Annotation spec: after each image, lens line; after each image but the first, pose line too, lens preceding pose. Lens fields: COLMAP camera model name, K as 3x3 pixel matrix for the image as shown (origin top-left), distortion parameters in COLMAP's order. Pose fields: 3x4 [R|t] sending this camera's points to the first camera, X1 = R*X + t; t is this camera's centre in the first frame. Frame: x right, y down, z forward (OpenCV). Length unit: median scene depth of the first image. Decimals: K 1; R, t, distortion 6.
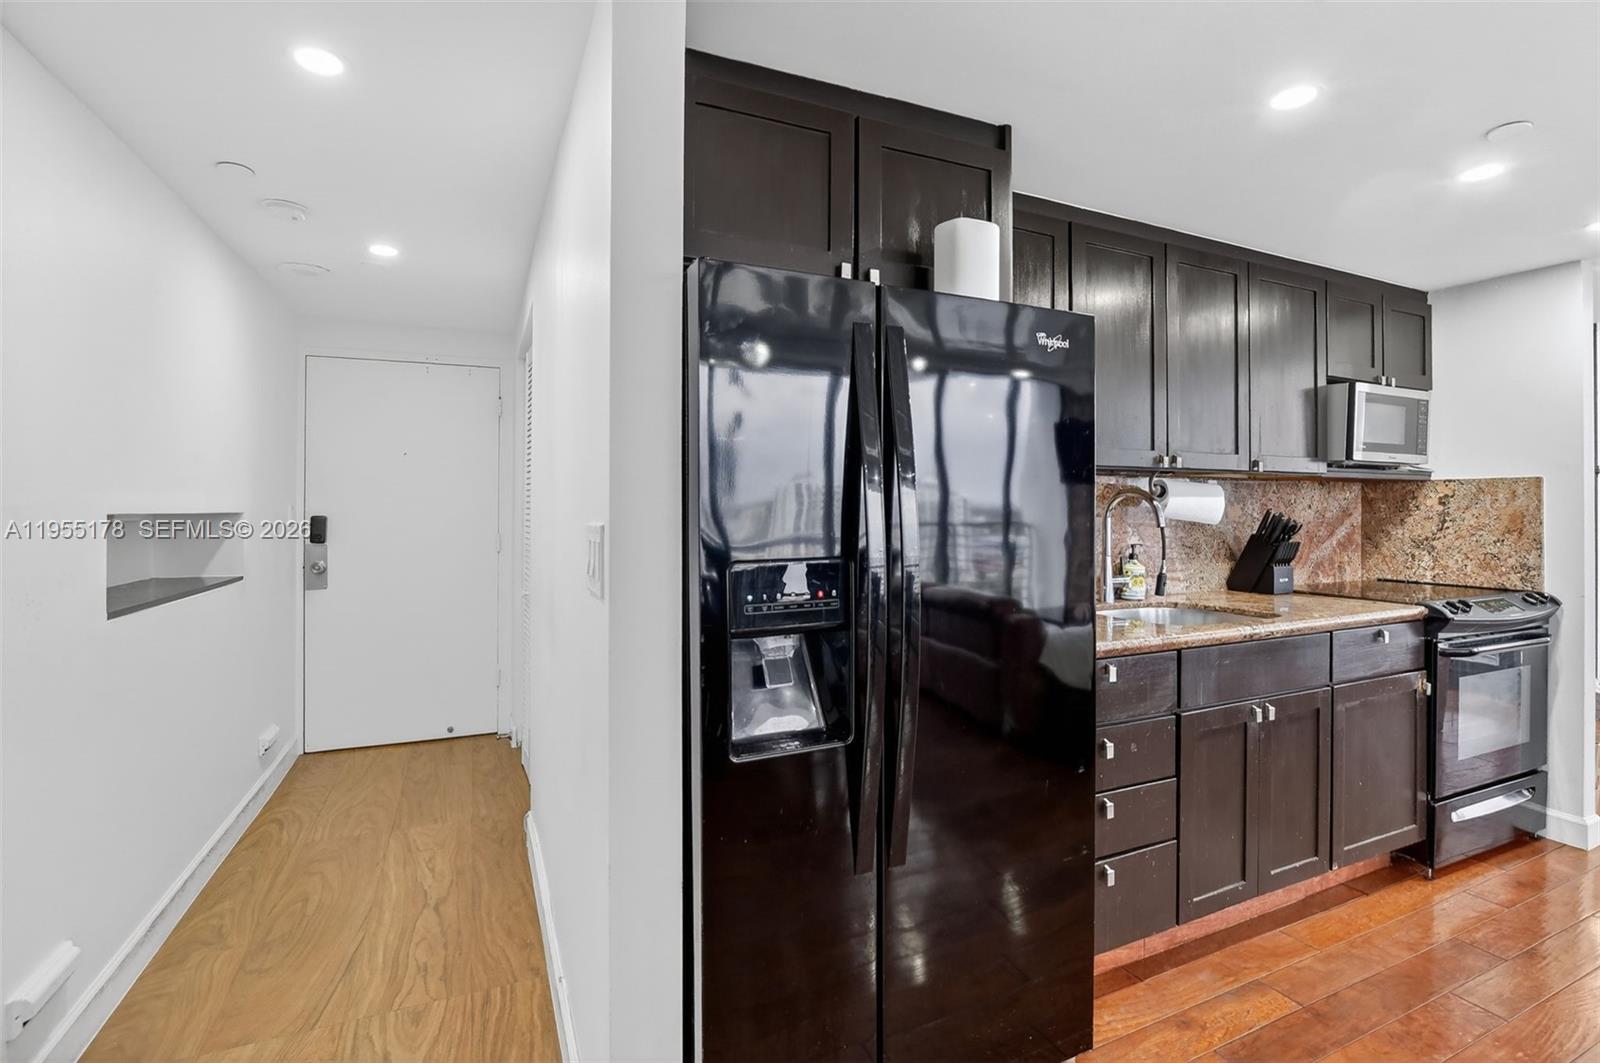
lens RADIAL K [[747.5, 0, 811.1], [0, 747.5, 523.7], [0, 0, 1]] dist [-0.031397, 0.007068]
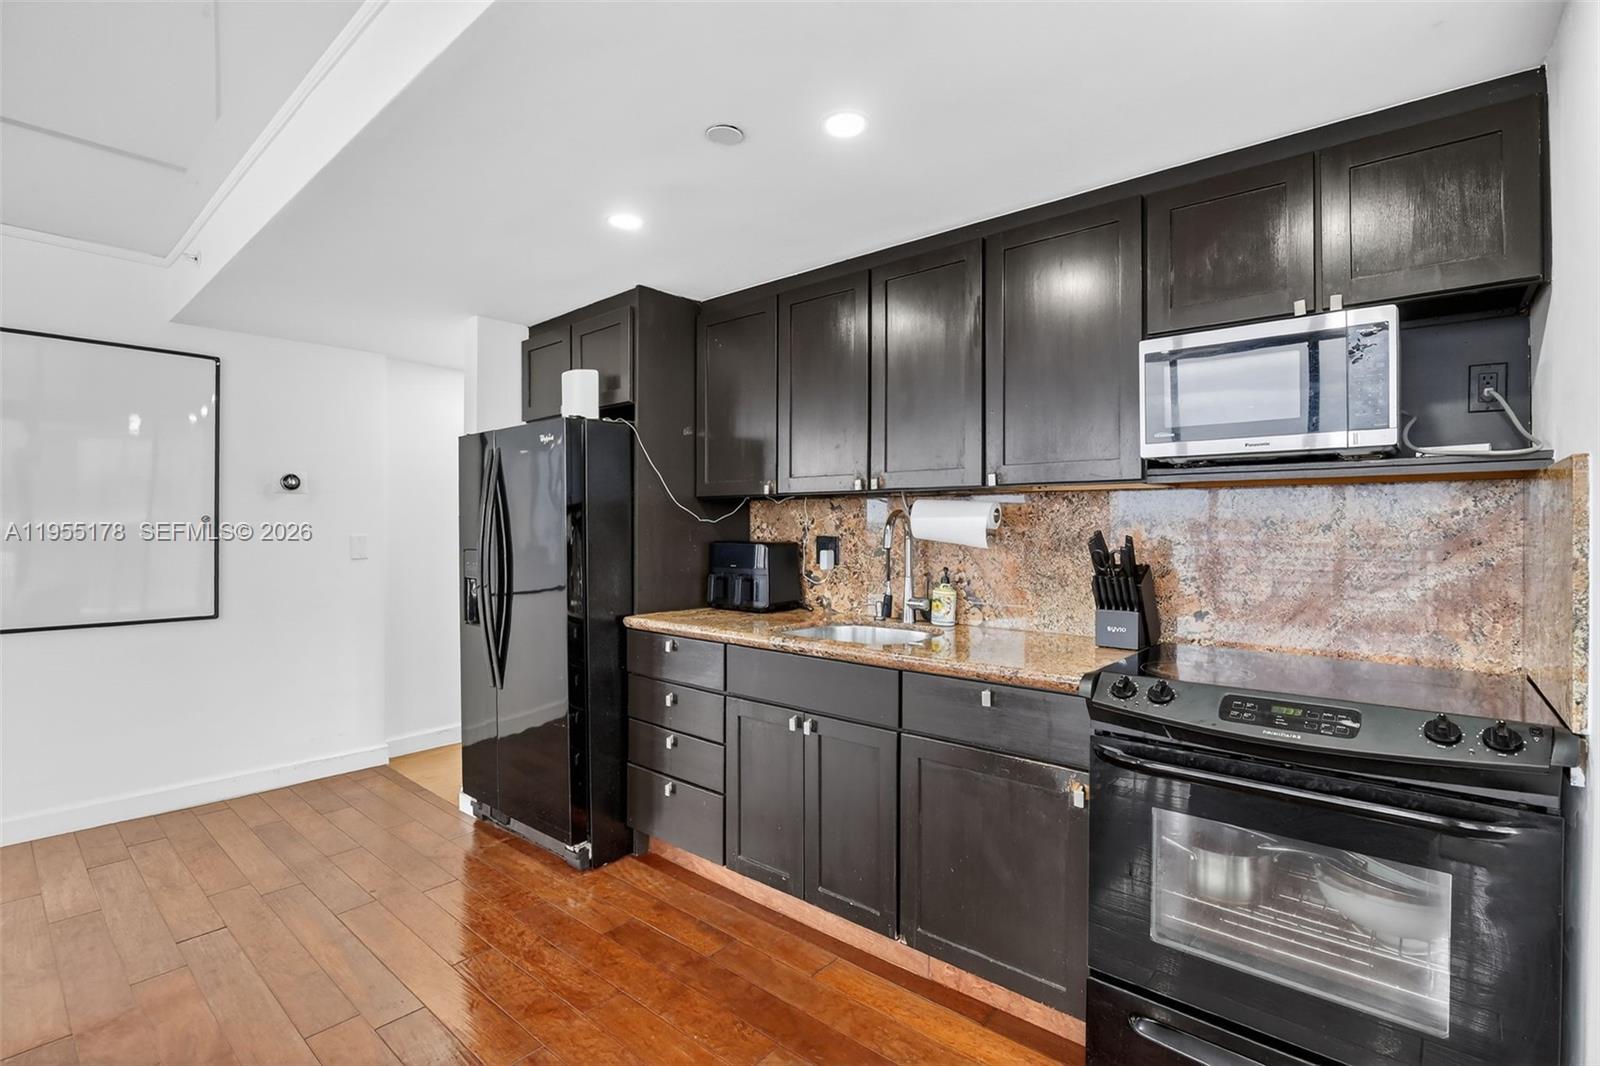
lens RADIAL K [[747.5, 0, 811.1], [0, 747.5, 525.2], [0, 0, 1]] dist [-0.031397, 0.007068]
pose [[0.414719, -0.001472, -0.909948, 1.236663], [-0.016121, 0.999830, -0.008965, -0.015626], [0.909807, 0.018388, 0.414625, 0.439089]]
